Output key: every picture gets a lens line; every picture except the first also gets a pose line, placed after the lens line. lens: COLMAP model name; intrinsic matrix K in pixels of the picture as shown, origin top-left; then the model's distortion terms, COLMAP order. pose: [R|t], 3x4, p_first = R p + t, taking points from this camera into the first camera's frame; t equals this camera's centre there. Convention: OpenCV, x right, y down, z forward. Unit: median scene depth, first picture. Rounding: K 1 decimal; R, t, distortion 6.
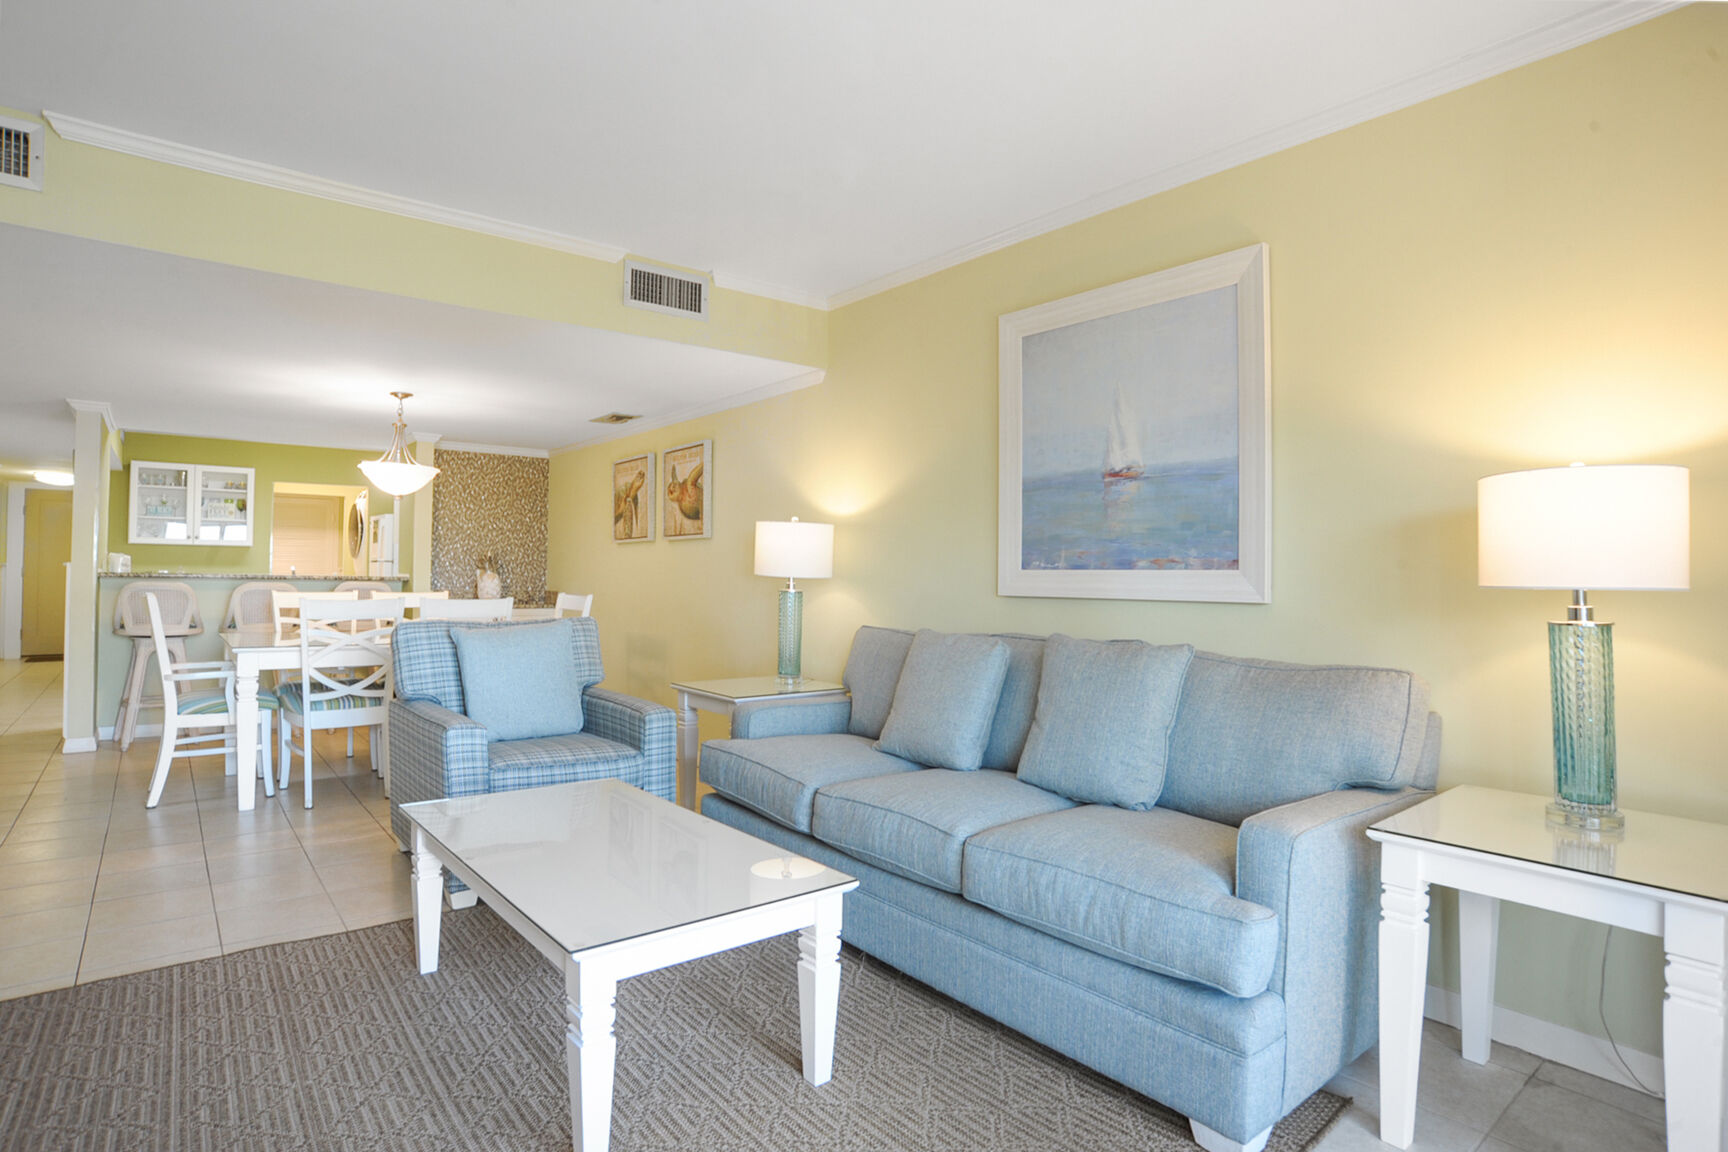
lens RADIAL K [[904.3, 0, 864.0], [0, 904.3, 576.0], [0, 0, 1]] dist [-0.095009, 0.046147]
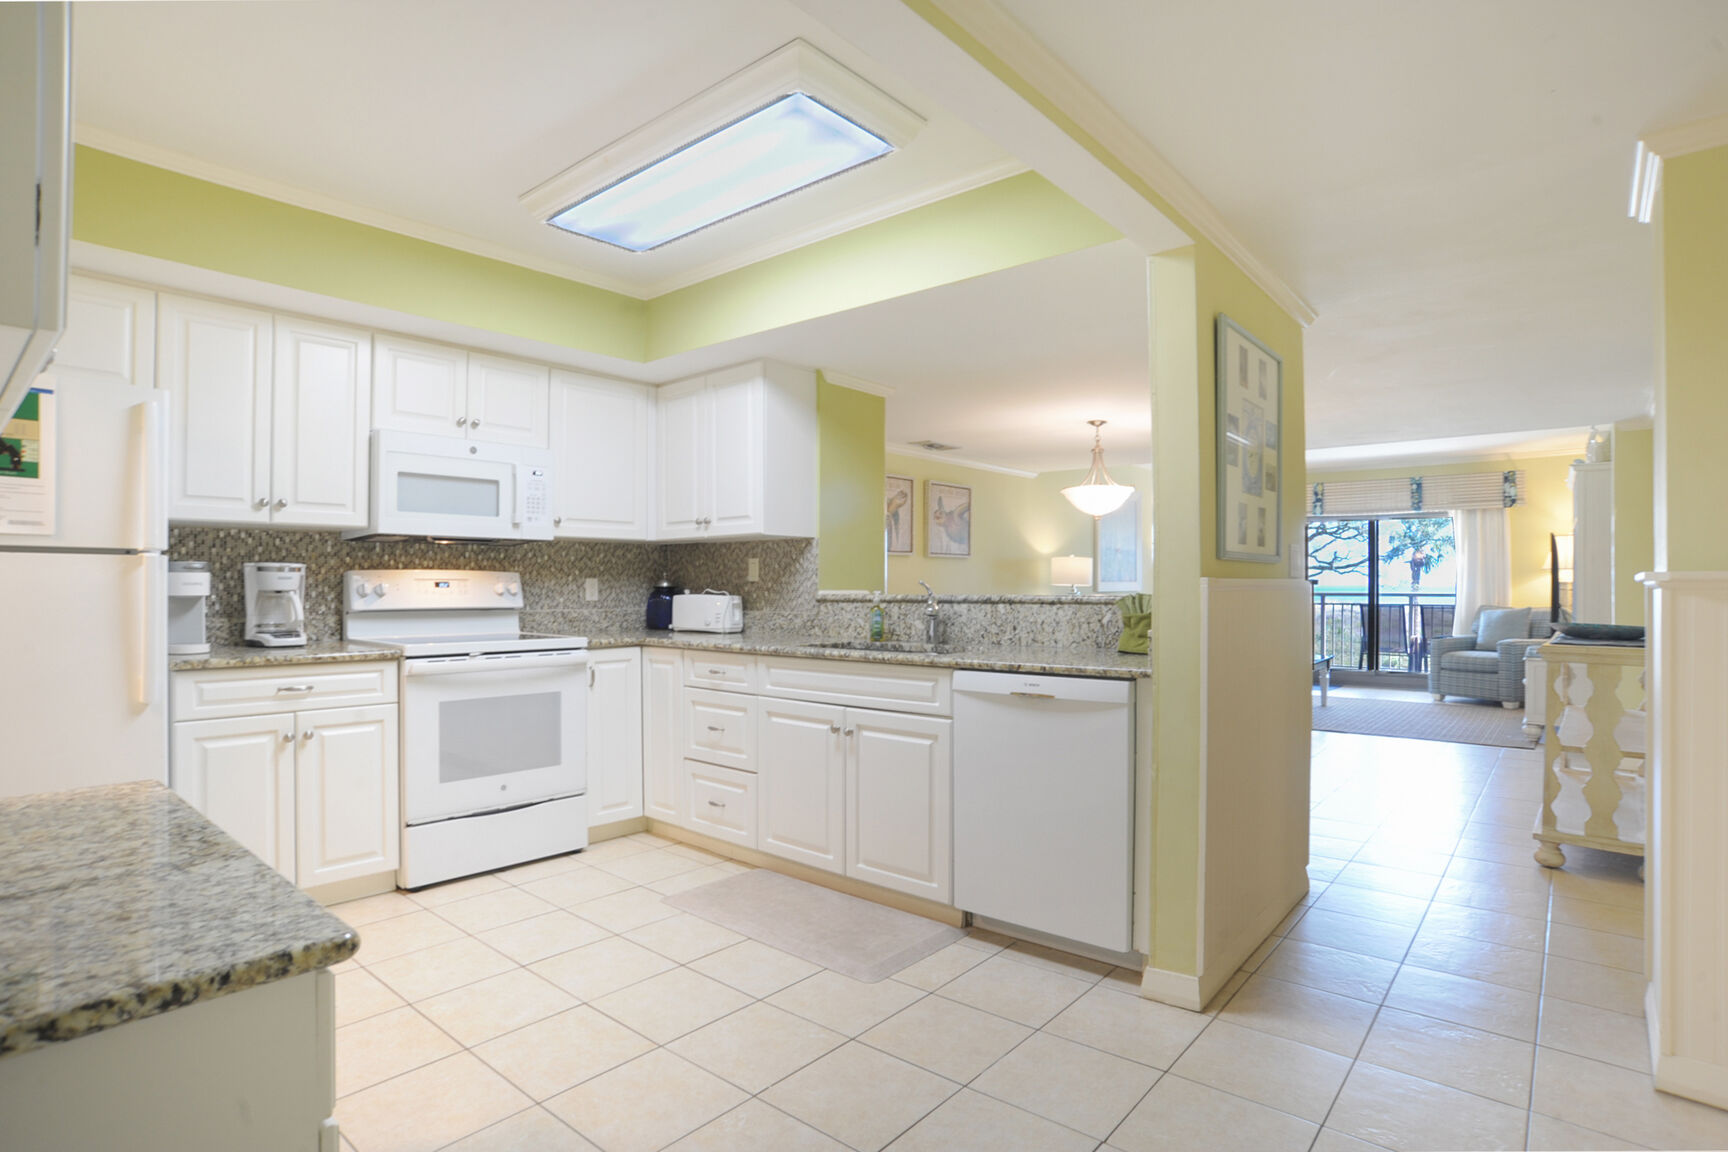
lens RADIAL K [[883.8, 0, 859.7], [0, 883.8, 581.5], [0, 0, 1]] dist [-0.106184, 0.050950]
pose [[-0.187192, -0.007692, 0.982293, -1.555206], [-0.001284, 0.999970, 0.007586, -0.018804], [-0.982322, 0.000159, -0.187196, 1.514923]]
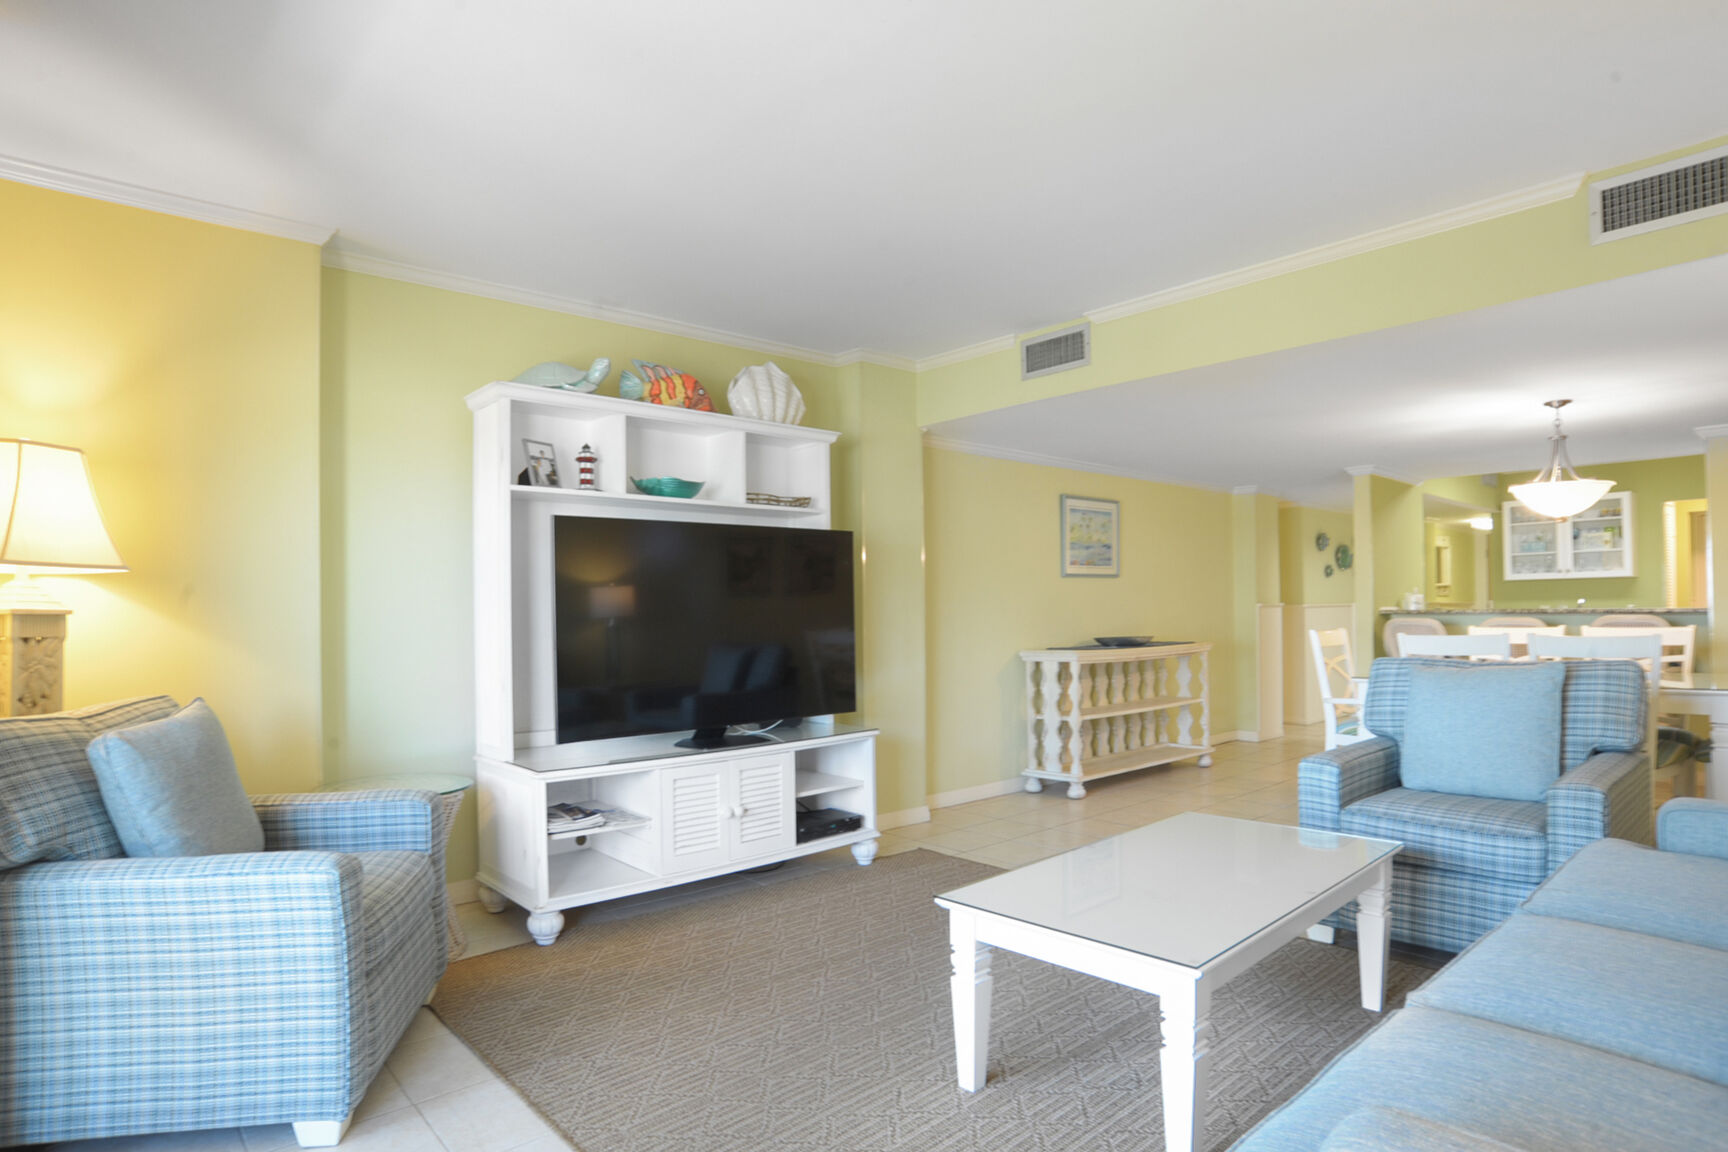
lens RADIAL K [[956.1, 0, 869.1], [0, 956.1, 606.3], [0, 0, 1]] dist [-0.123021, 0.068038]
pose [[0.056346, -0.018127, -0.998247, 0.348299], [0.013067, 0.999763, -0.017417, 0.004401], [0.998326, -0.012062, 0.056569, 0.266213]]
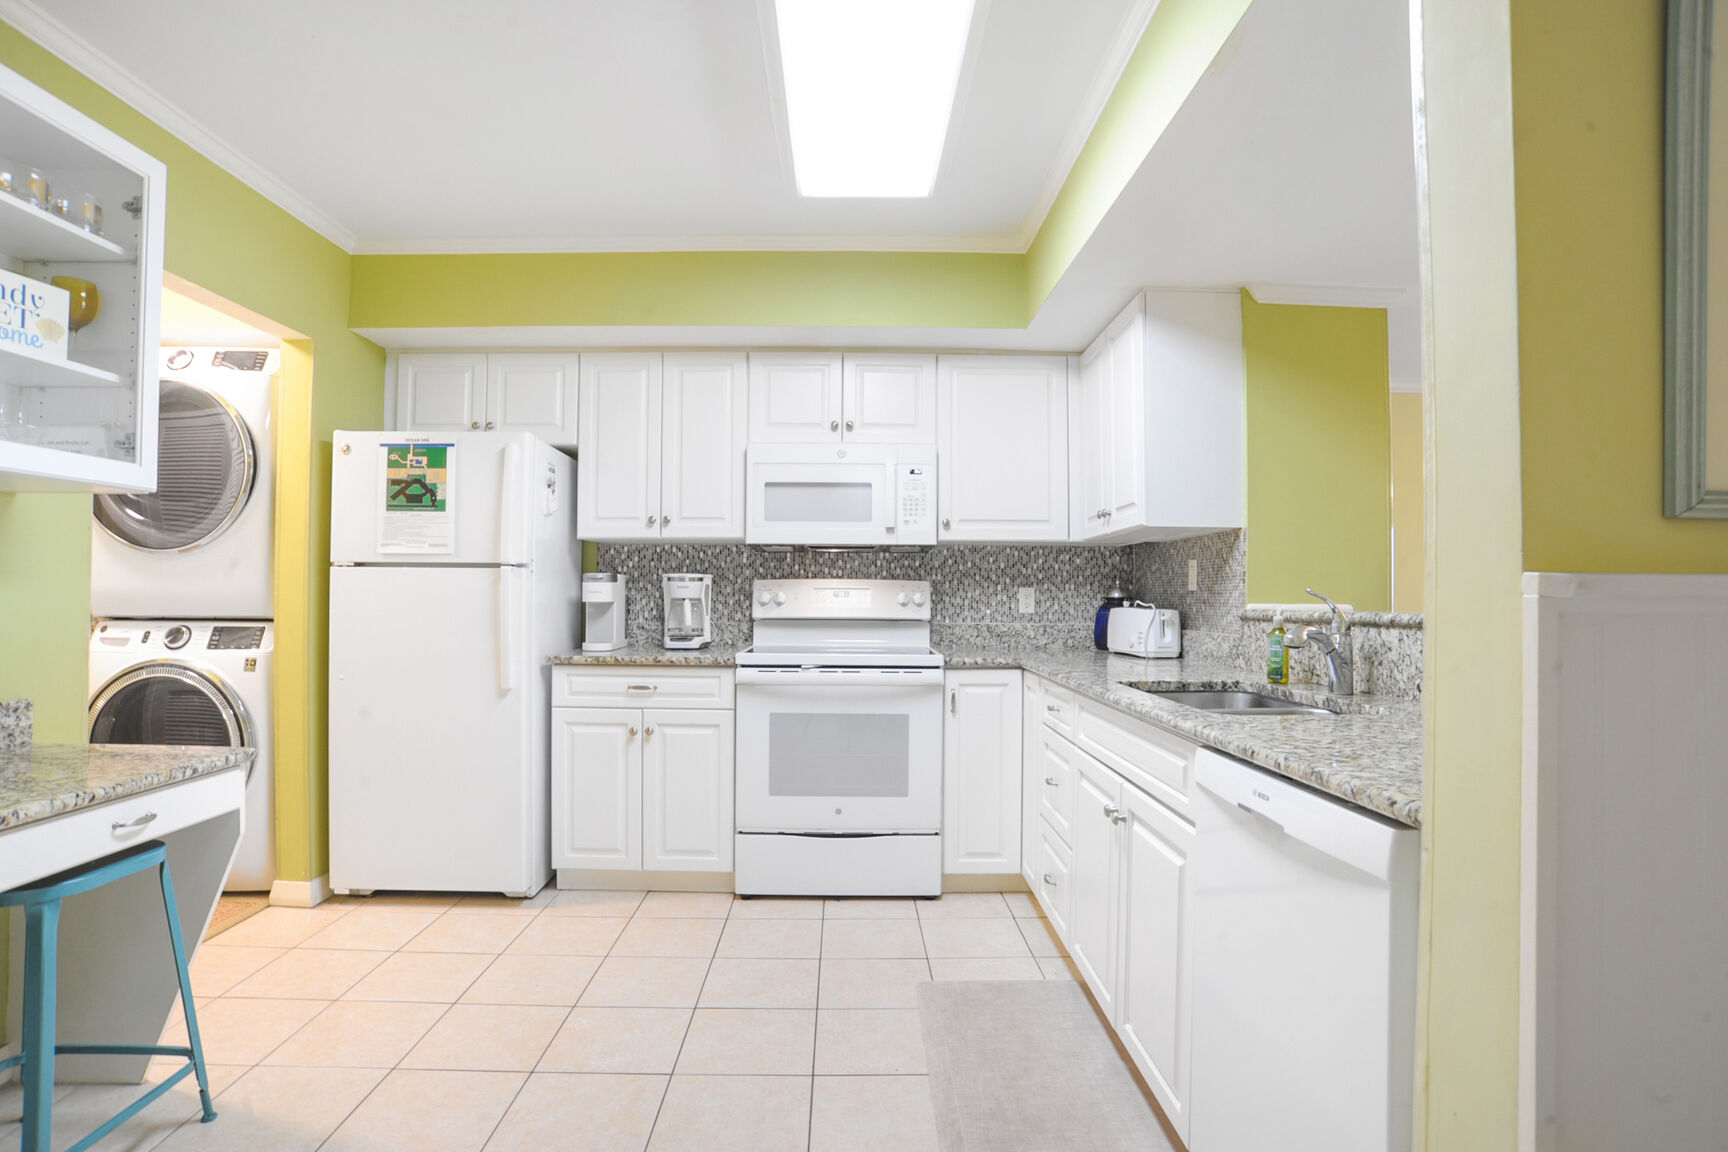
lens RADIAL K [[883.8, 0, 859.7], [0, 883.8, 581.5], [0, 0, 1]] dist [-0.106184, 0.050950]
pose [[0.612070, 0.003599, 0.790795, -1.333856], [0.002924, 0.999973, -0.006815, -0.015310], [-0.790798, 0.006484, 0.612043, 1.252581]]
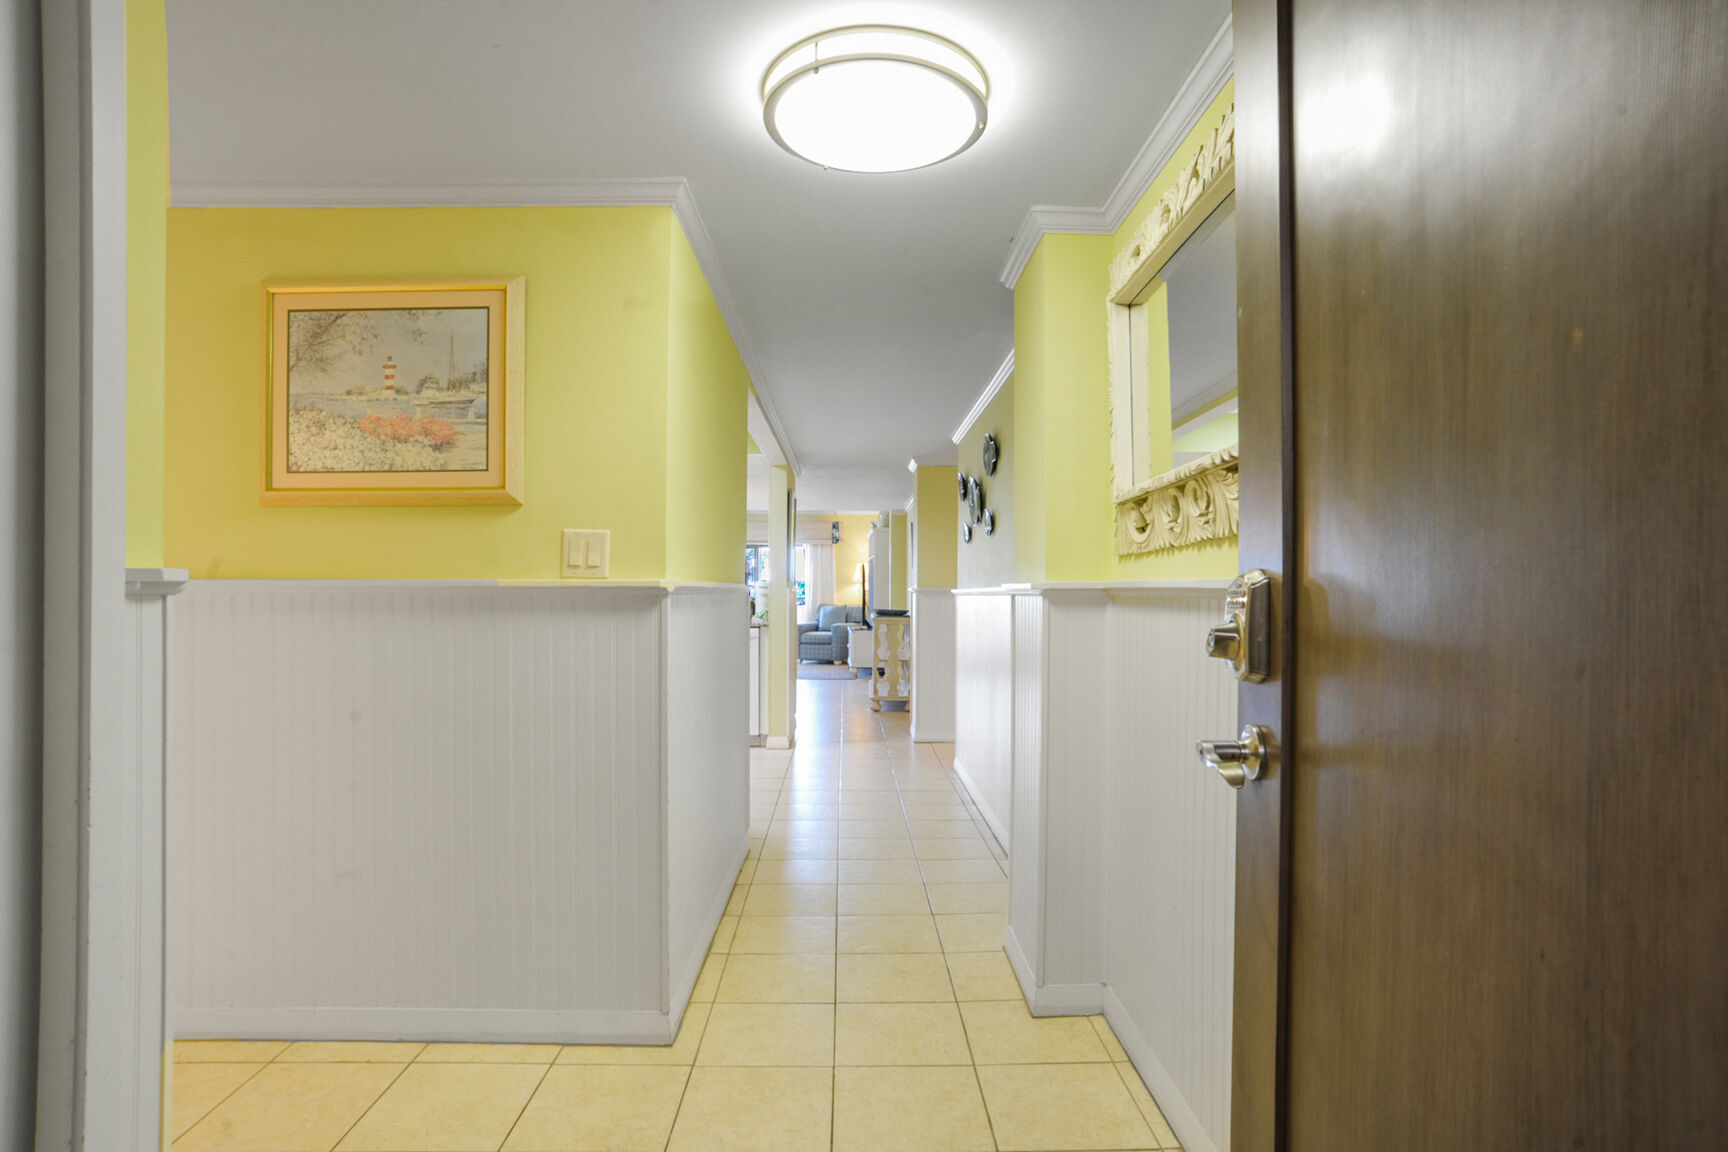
lens RADIAL K [[883.8, 0, 859.7], [0, 883.8, 581.5], [0, 0, 1]] dist [-0.106184, 0.050950]
pose [[-0.790203, -0.007844, 0.612795, -1.993909], [-0.012485, 0.999917, -0.003300, -0.024557], [-0.612718, -0.010258, -0.790235, 2.184165]]
